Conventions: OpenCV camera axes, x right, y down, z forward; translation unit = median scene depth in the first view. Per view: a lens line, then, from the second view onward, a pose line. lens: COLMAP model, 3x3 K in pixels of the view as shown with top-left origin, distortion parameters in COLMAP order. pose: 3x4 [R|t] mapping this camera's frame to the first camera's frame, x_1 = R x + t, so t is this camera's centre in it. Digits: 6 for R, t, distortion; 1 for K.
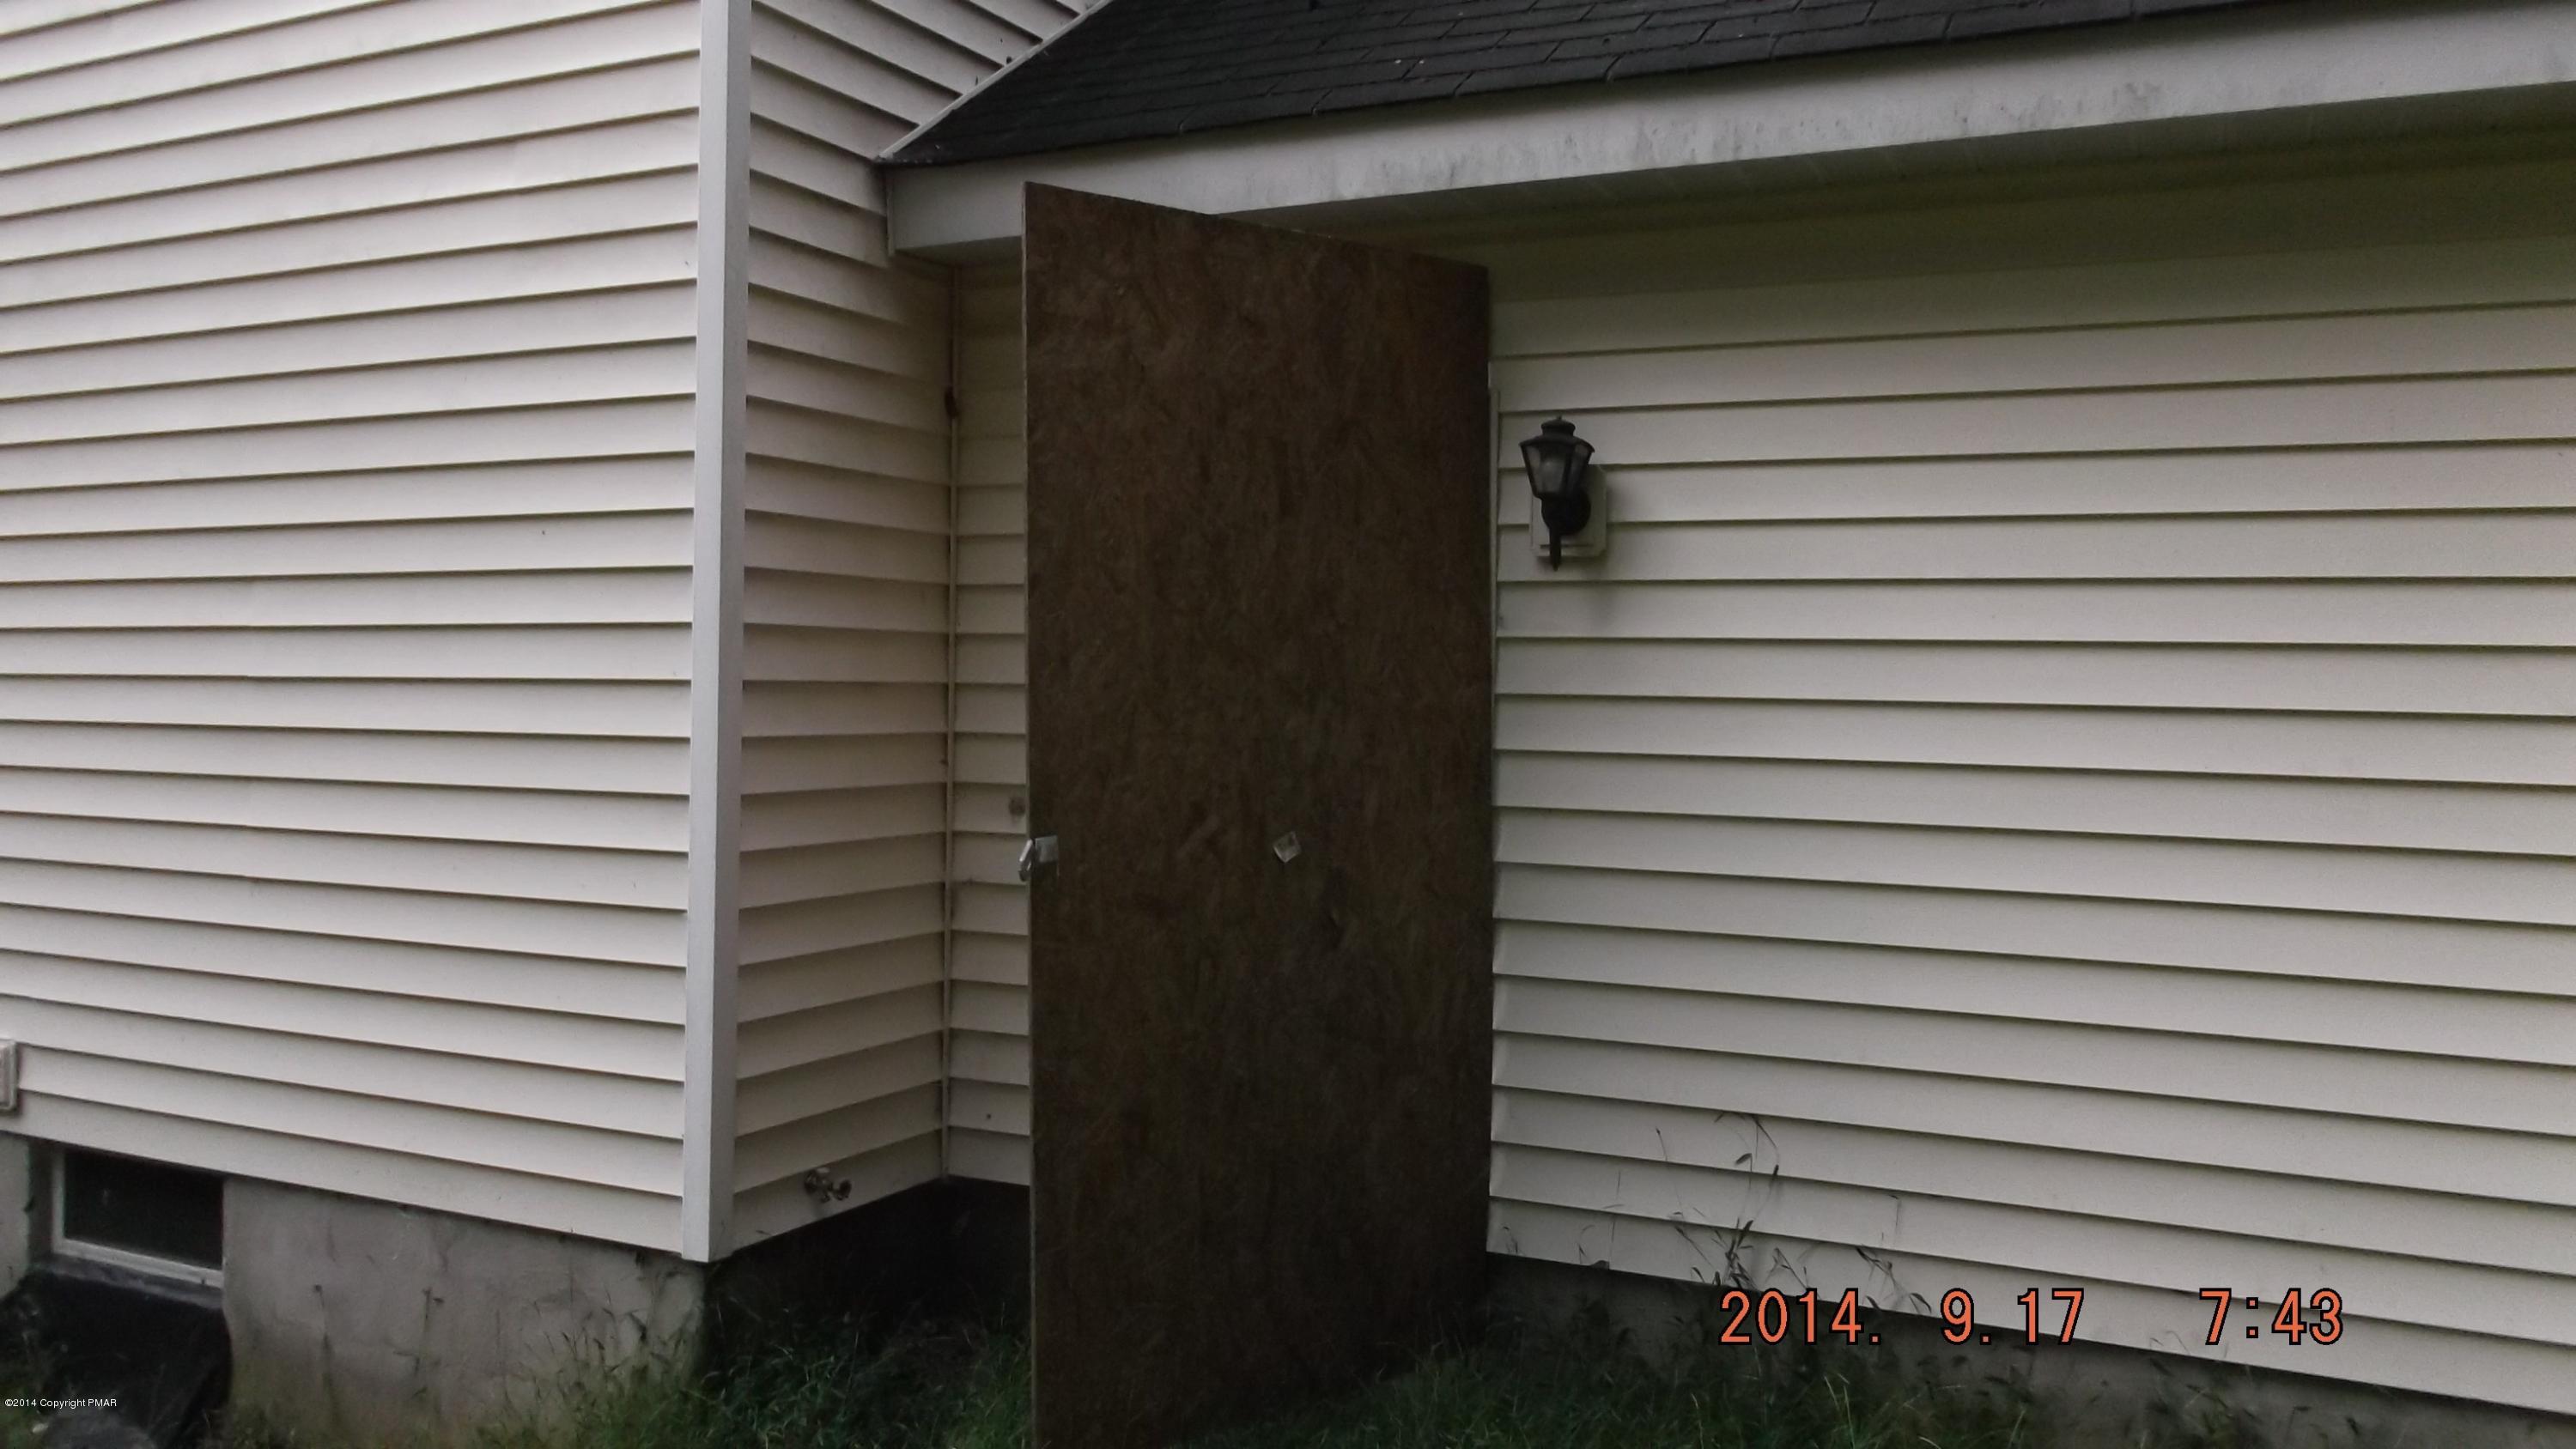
lens RADIAL K [[2027.7, 0, 1282.6], [0, 2027.7, 708.0], [0, 0, 1]] dist [-0.009946, -0.005808]
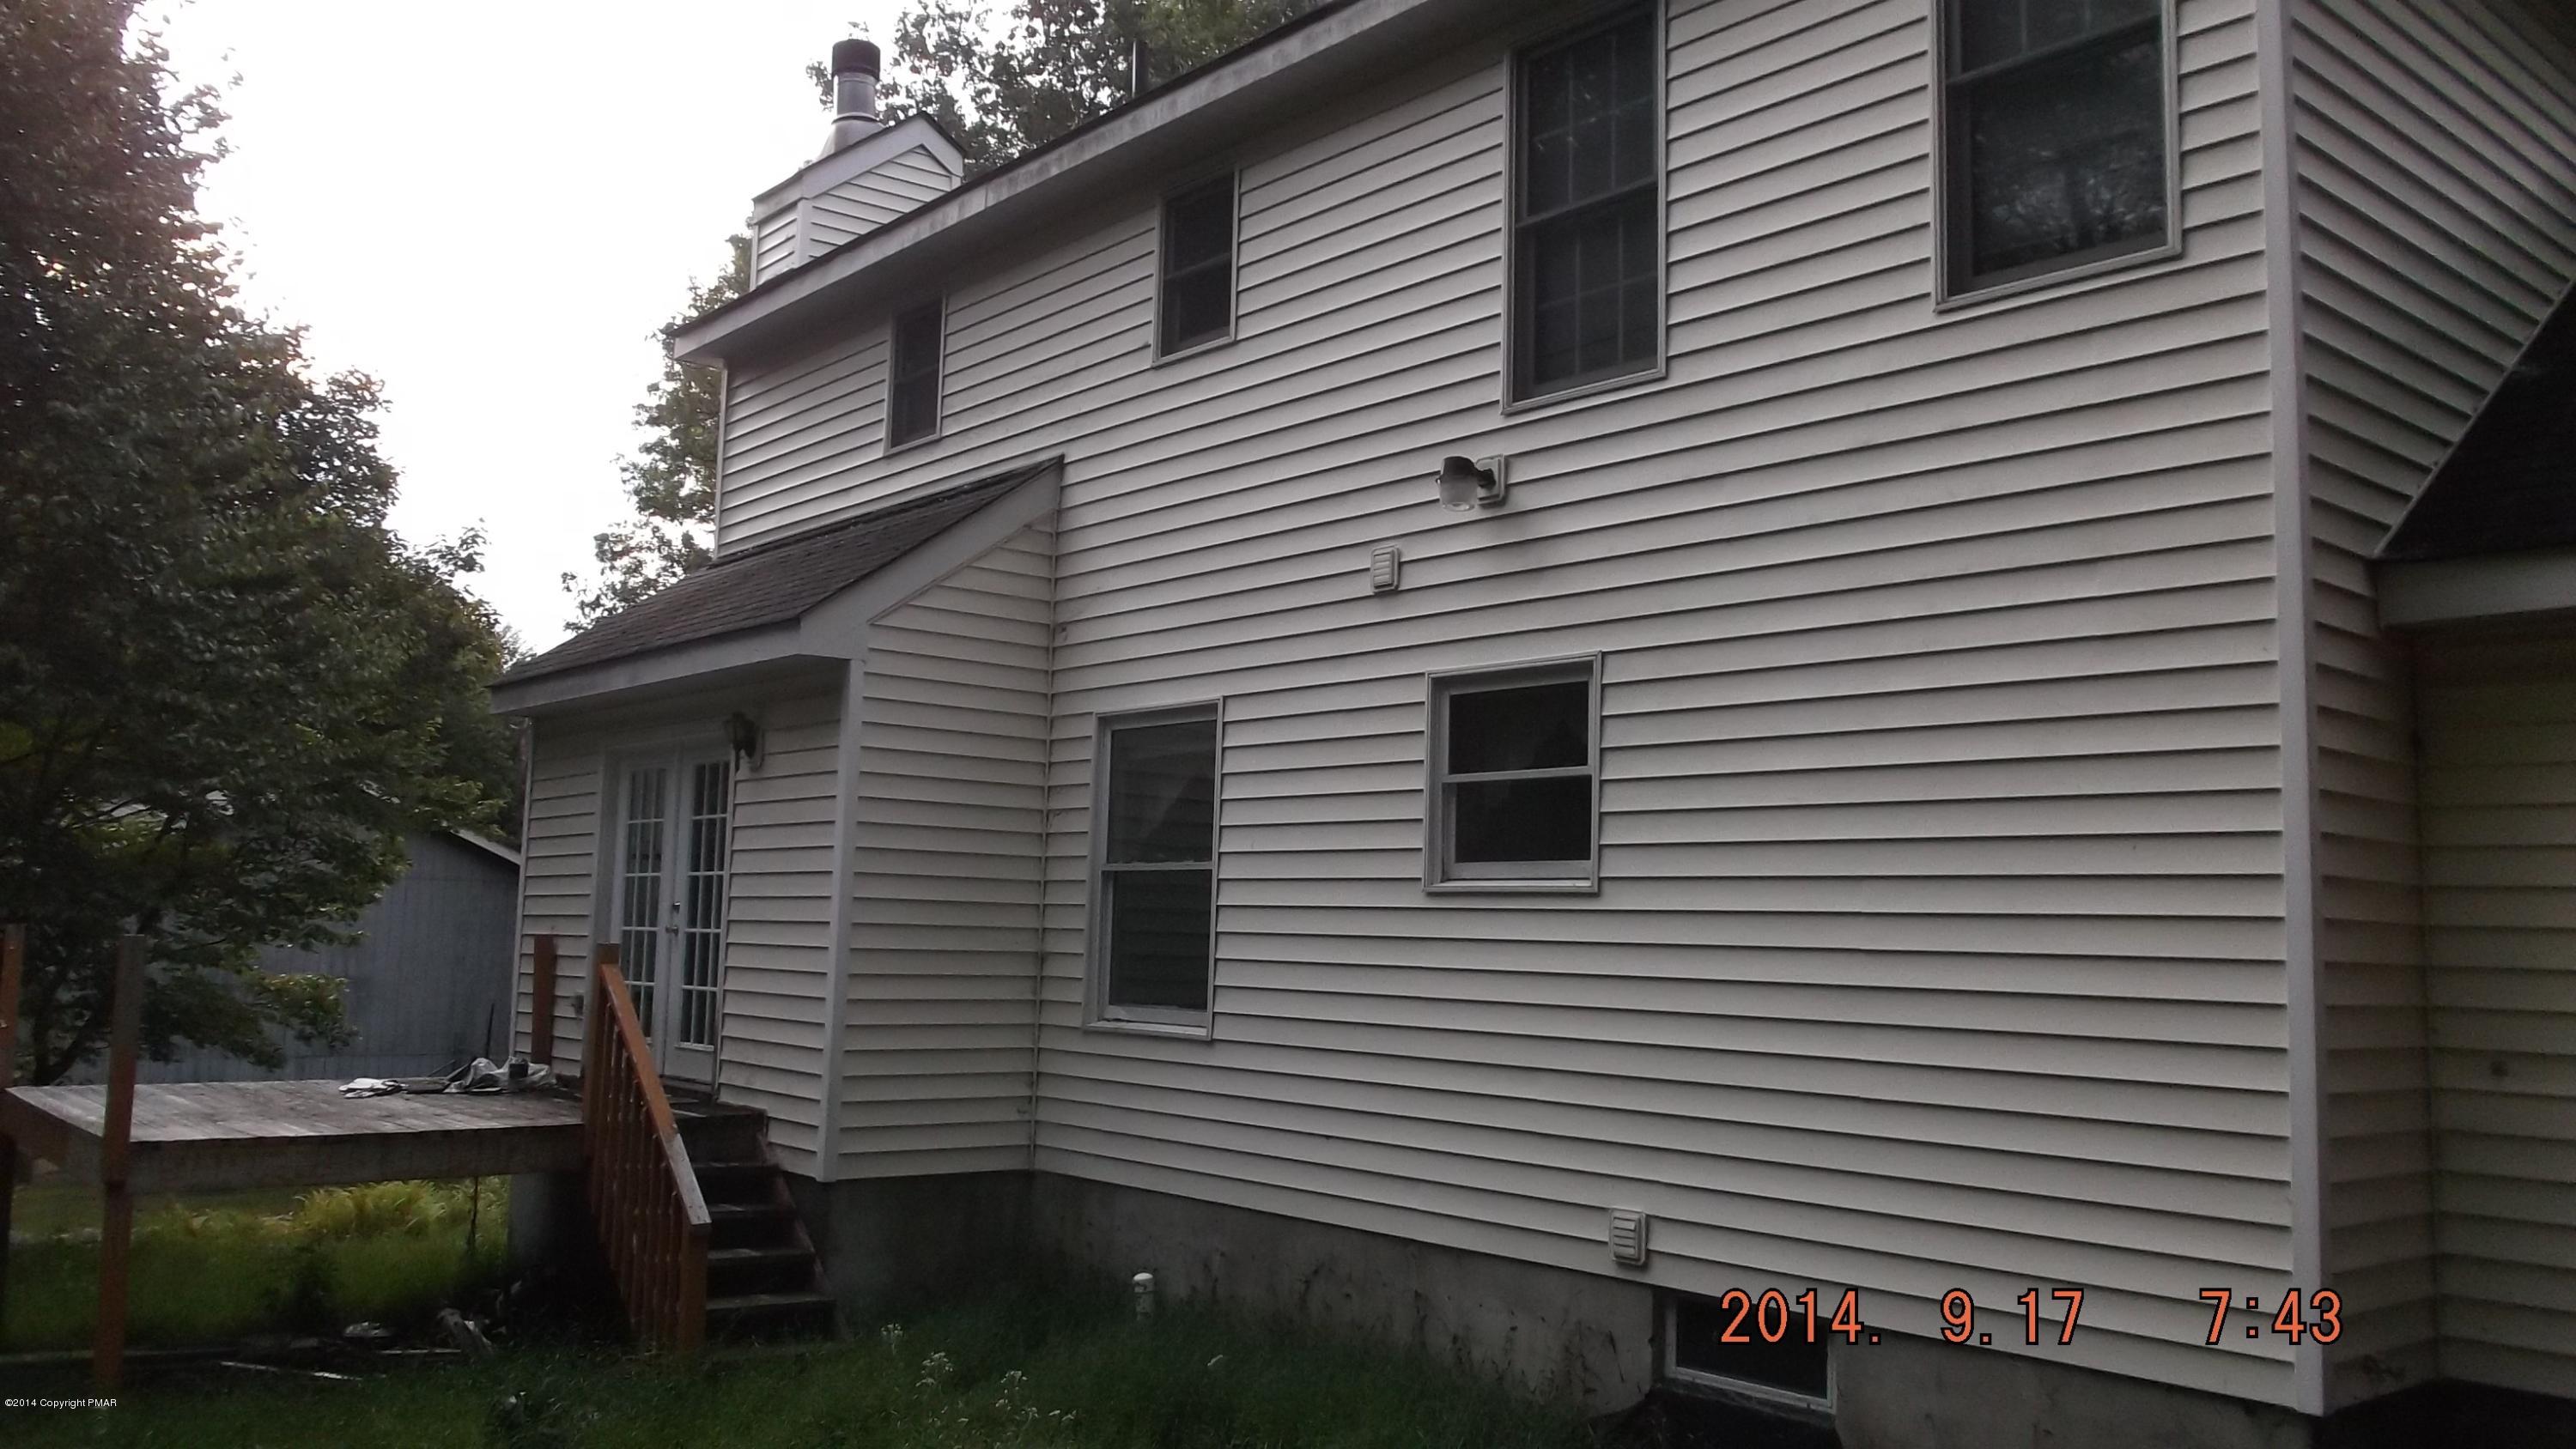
lens RADIAL K [[2027.7, 0, 1282.6], [0, 2027.7, 708.0], [0, 0, 1]] dist [-0.009946, -0.005808]
pose [[0.921351, -0.026385, -0.387835, -0.327398], [-0.025642, 0.991396, -0.128360, 0.007822], [0.387885, 0.128210, 0.912747, -0.416105]]
